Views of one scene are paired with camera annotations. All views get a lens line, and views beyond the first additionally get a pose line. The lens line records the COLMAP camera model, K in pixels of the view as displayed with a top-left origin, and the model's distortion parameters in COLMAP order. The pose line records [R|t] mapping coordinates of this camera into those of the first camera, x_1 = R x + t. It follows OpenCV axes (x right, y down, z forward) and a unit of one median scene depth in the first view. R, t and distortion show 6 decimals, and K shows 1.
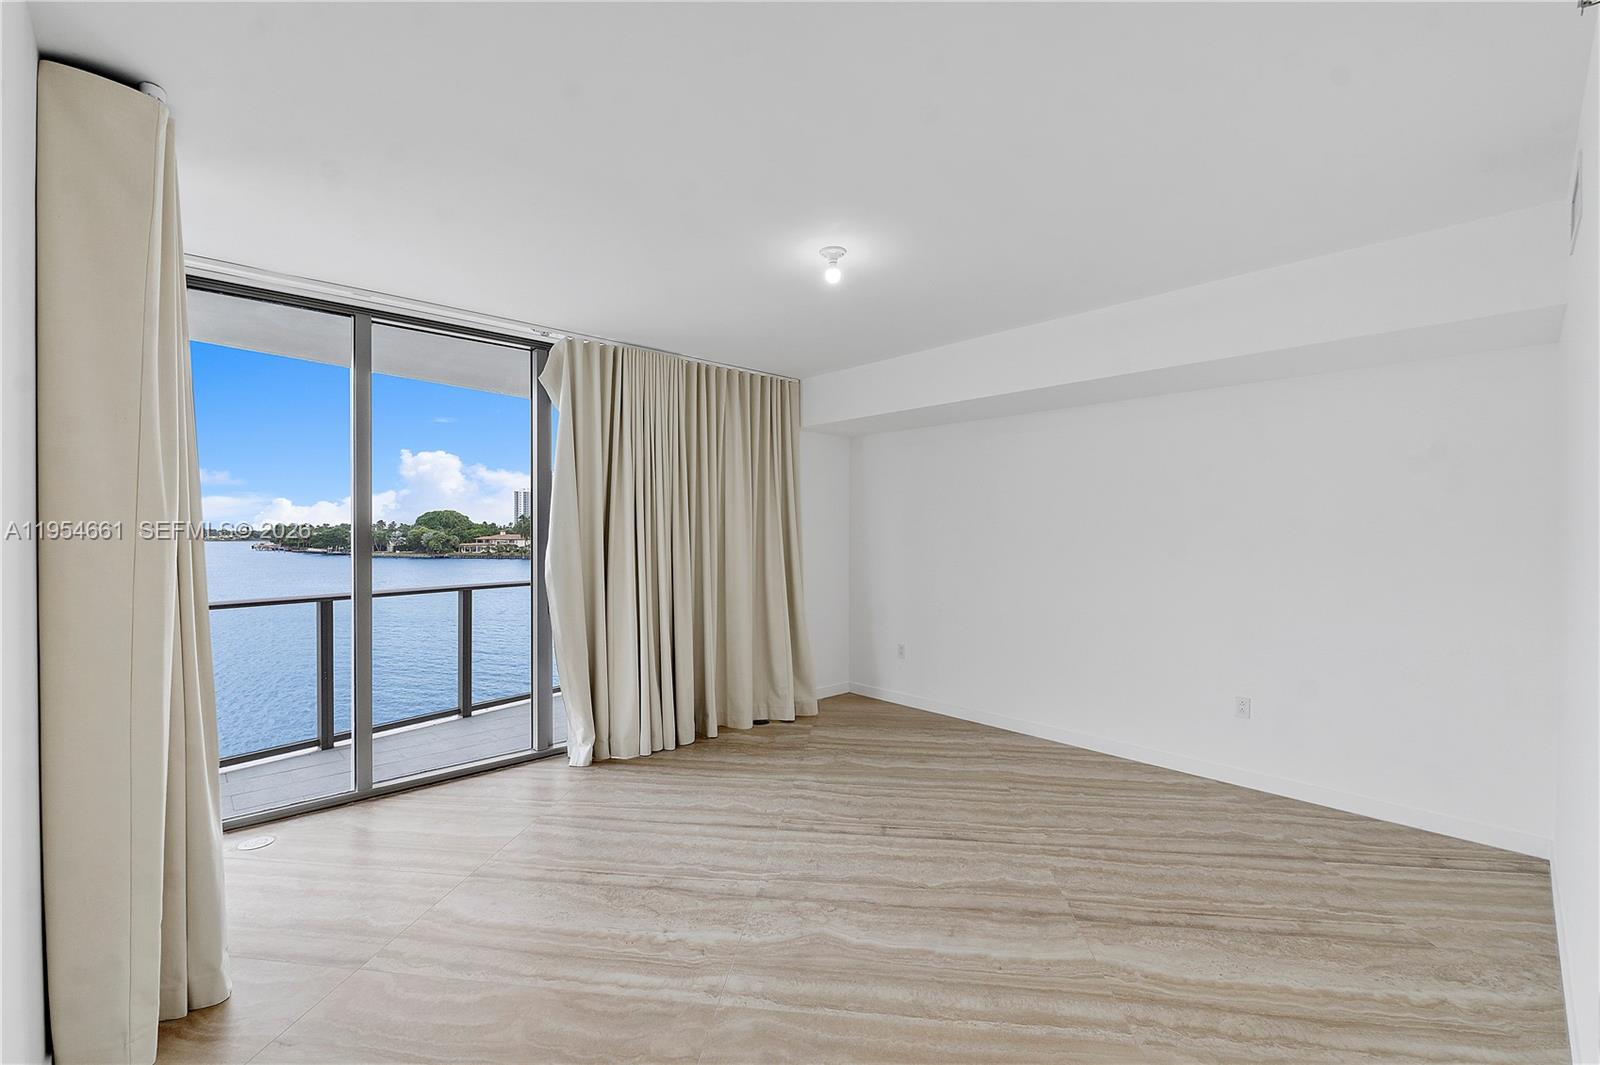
lens RADIAL K [[676.8, 0, 800.6], [0, 676.8, 529.1], [0, 0, 1]] dist [-0.002852, -0.001473]
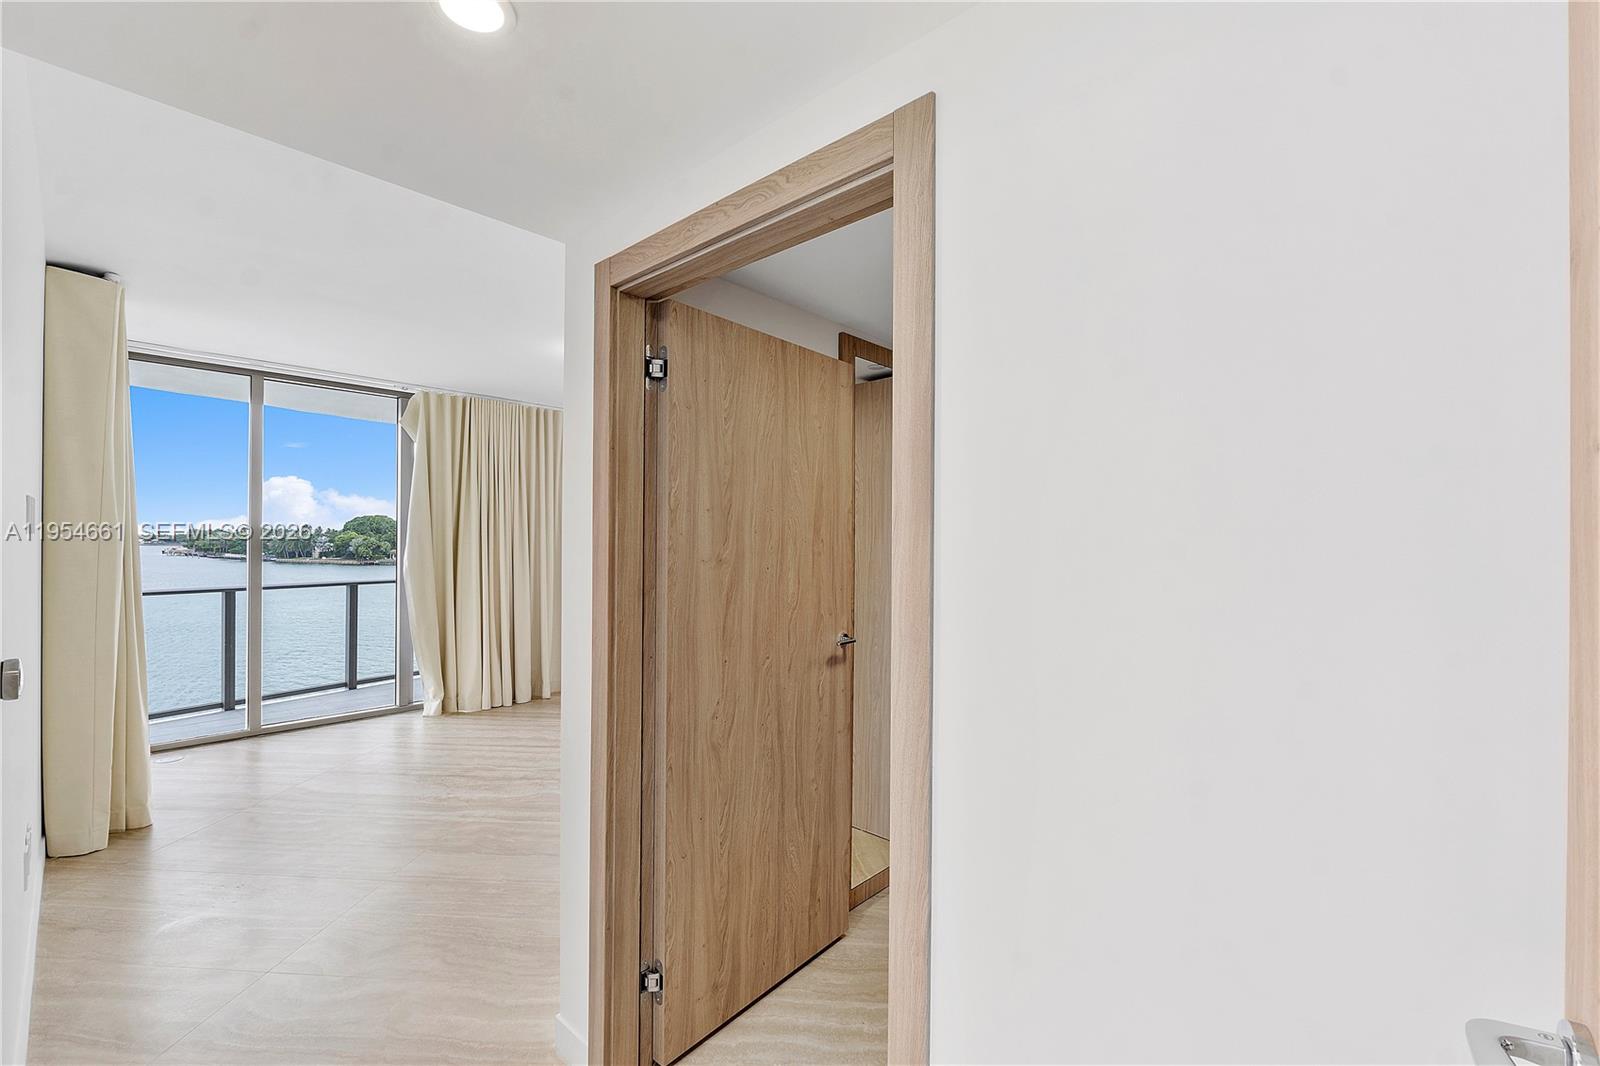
lens RADIAL K [[676.8, 0, 799.1], [0, 676.8, 536.1], [0, 0, 1]] dist [-0.002852, -0.001473]
pose [[0.997207, 0.007930, 0.074260, 0.278937], [-0.007737, 0.999966, -0.002881, -0.001399], [-0.074280, 0.002298, 0.997235, -0.354543]]
